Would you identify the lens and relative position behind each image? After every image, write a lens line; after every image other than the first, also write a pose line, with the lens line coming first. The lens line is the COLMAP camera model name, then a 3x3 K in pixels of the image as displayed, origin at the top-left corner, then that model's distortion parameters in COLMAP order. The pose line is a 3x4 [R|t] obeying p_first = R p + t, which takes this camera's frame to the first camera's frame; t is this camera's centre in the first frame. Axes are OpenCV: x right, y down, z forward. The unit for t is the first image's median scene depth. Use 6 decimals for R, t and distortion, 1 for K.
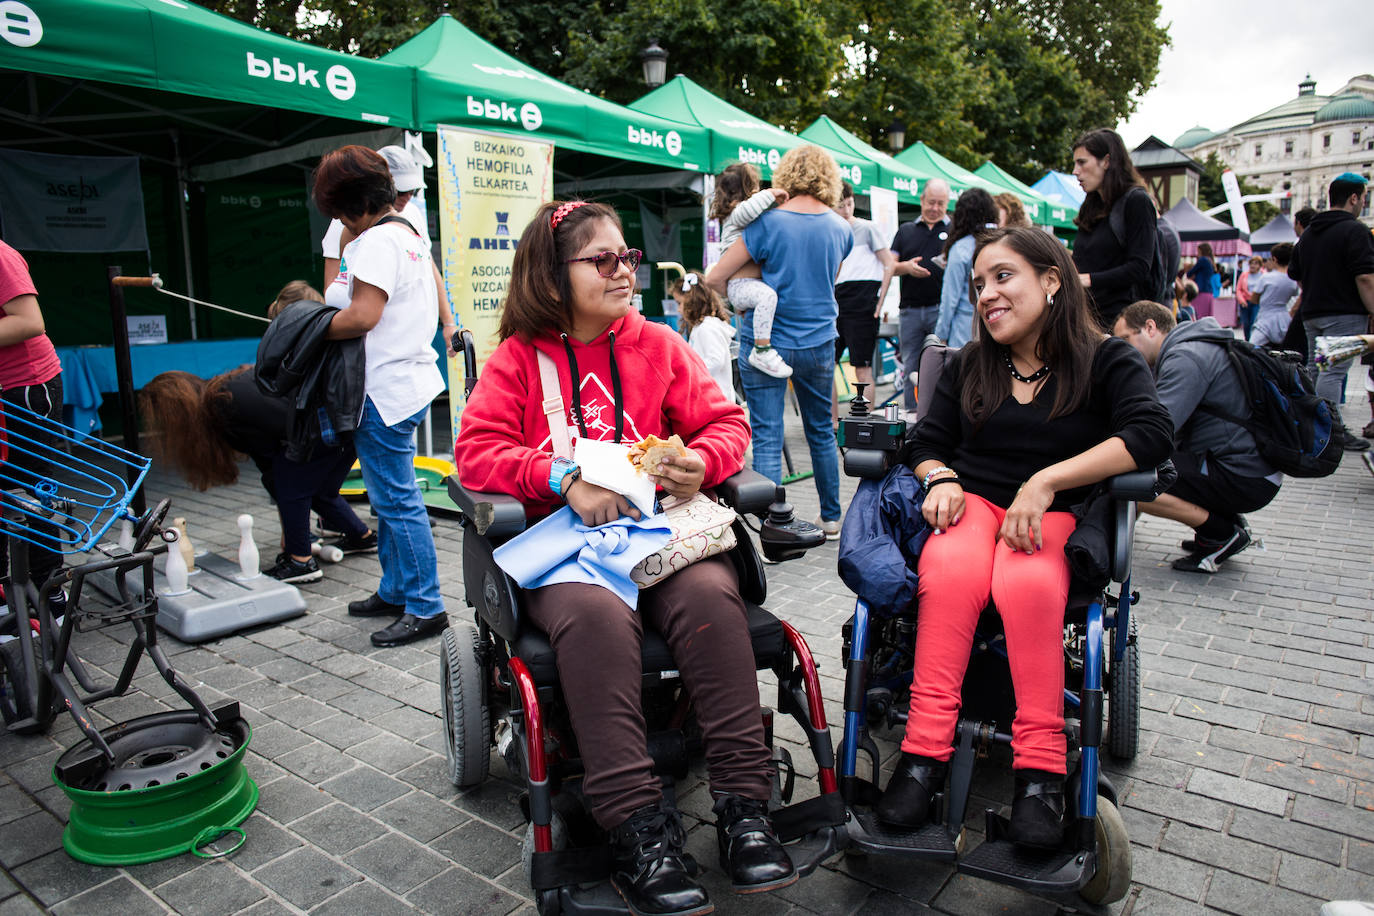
lens RADIAL K [[972.4, 0, 704.7], [0, 972.4, 463.7], [0, 0, 1]] dist [-0.097060, 0.081286]
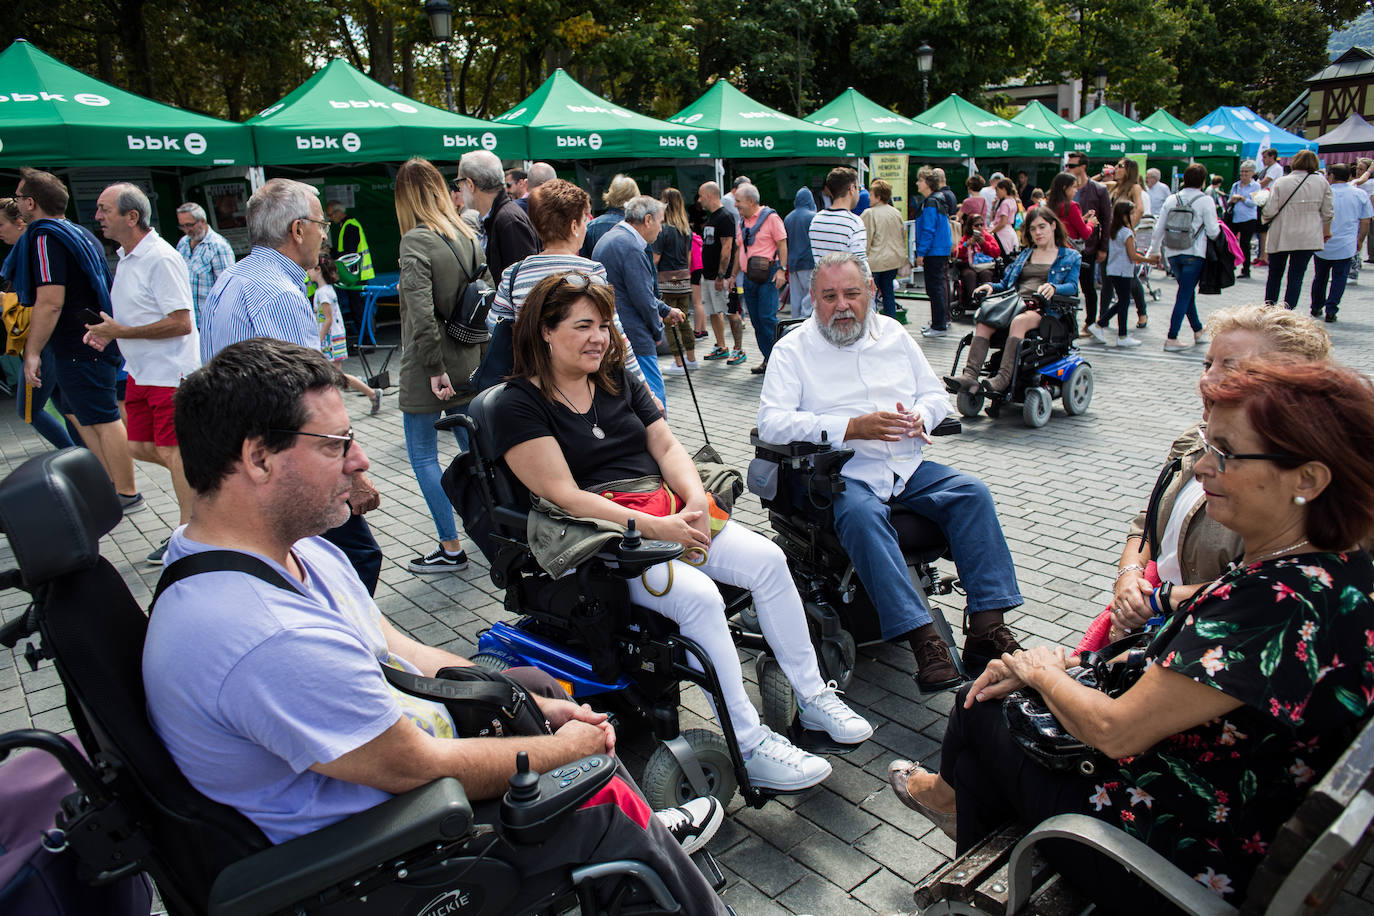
lens RADIAL K [[972.4, 0, 704.7], [0, 972.4, 463.7], [0, 0, 1]] dist [-0.097060, 0.081286]
pose [[0.976065, 0.033753, -0.214846, -0.116907], [-0.011581, 0.994548, 0.103632, 0.189840], [0.217172, -0.098664, 0.971134, -1.520459]]
